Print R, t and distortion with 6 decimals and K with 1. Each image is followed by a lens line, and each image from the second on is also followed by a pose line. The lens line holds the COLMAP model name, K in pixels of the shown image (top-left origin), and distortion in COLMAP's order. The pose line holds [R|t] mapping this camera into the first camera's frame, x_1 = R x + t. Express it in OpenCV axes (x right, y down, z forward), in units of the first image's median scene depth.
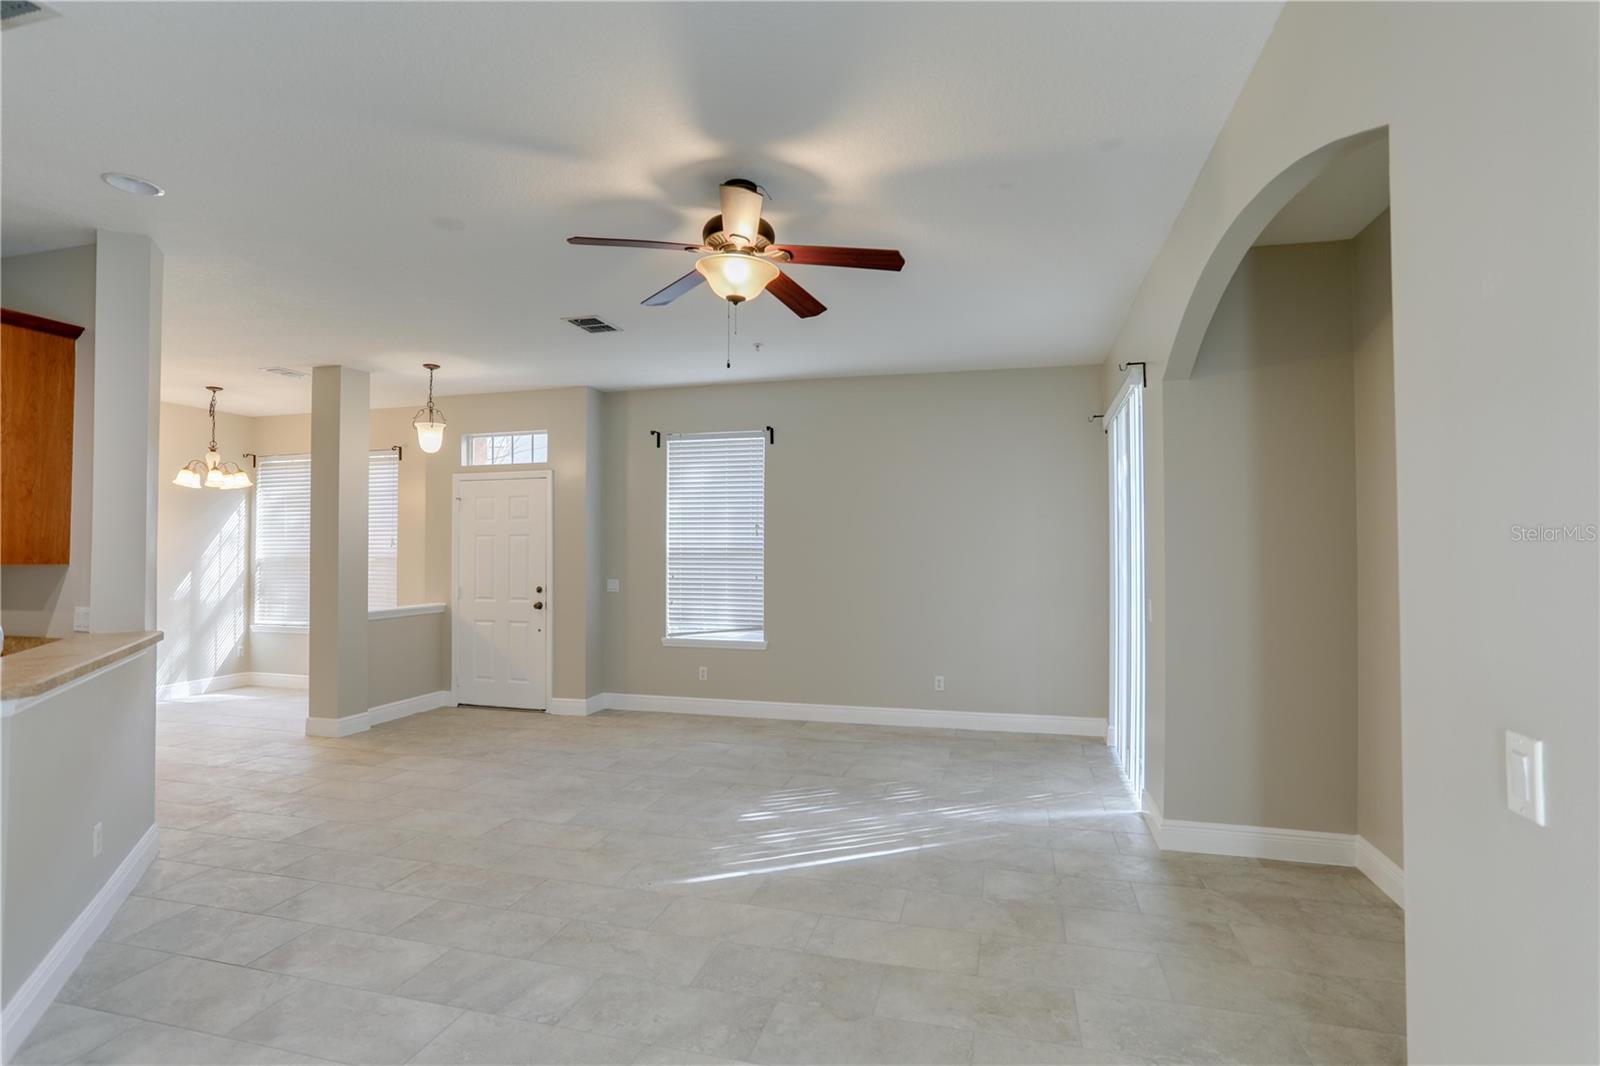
lens RADIAL K [[772.1, 0, 799.7], [0, 772.1, 529.1], [0, 0, 1]] dist [-0.041548, 0.020078]
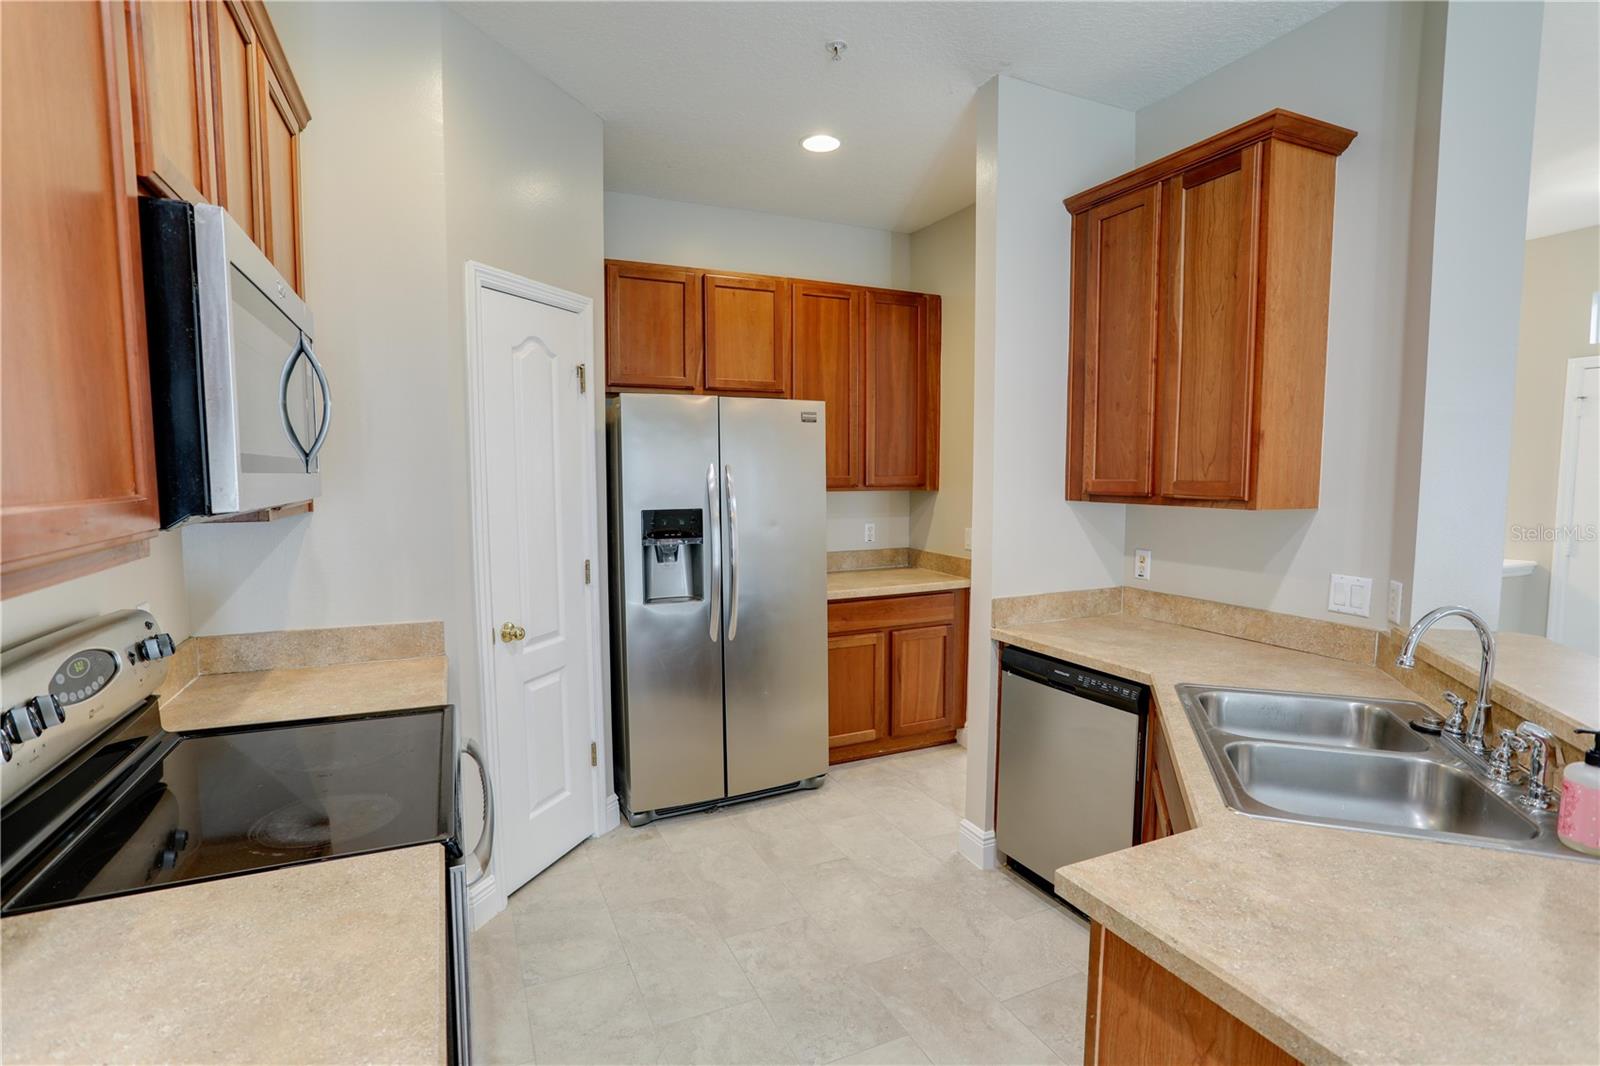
lens RADIAL K [[781.9, 0, 800.2], [0, 781.9, 529.3], [0, 0, 1]] dist [-0.077832, 0.053940]
pose [[0.638455, 0.062912, -0.767084, -0.615135], [0.016703, 0.995286, 0.095530, -0.005911], [0.769478, -0.073804, 0.634394, 0.185266]]
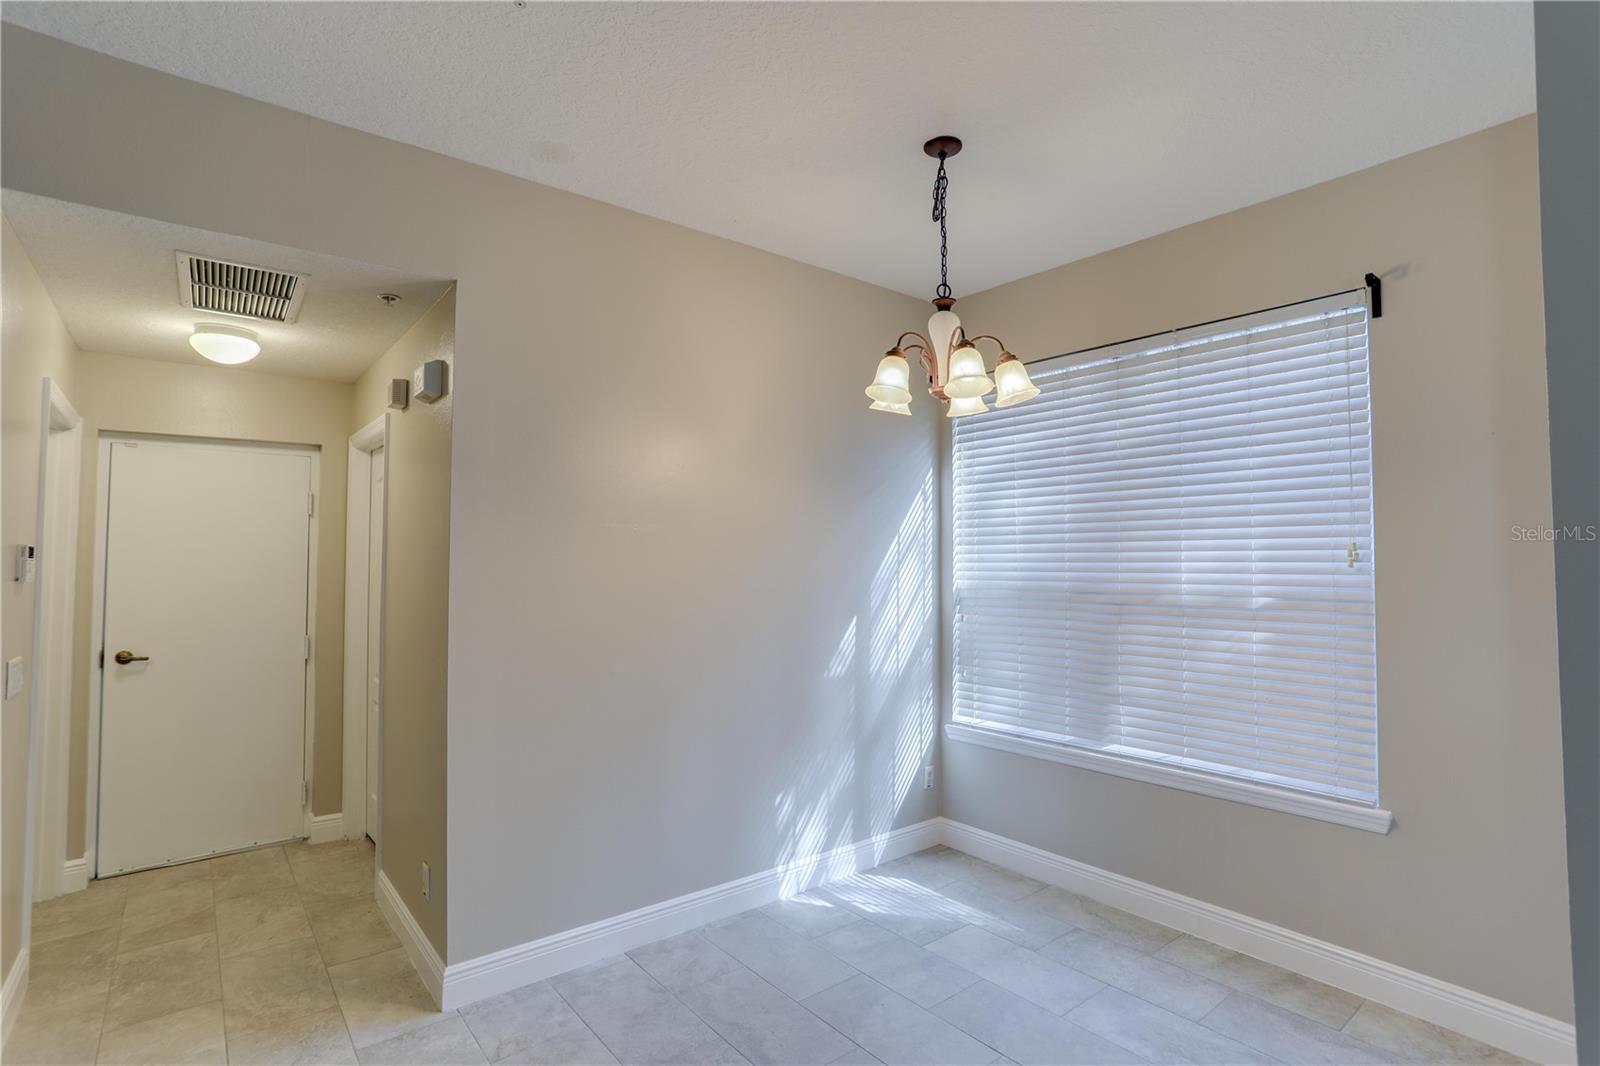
lens RADIAL K [[781.9, 0, 800.2], [0, 781.9, 529.3], [0, 0, 1]] dist [-0.077832, 0.053940]
pose [[0.812654, -0.021519, -0.582350, -0.989035], [0.008875, 0.999659, -0.024554, 0.023956], [0.582680, 0.014785, 0.812567, 1.051491]]
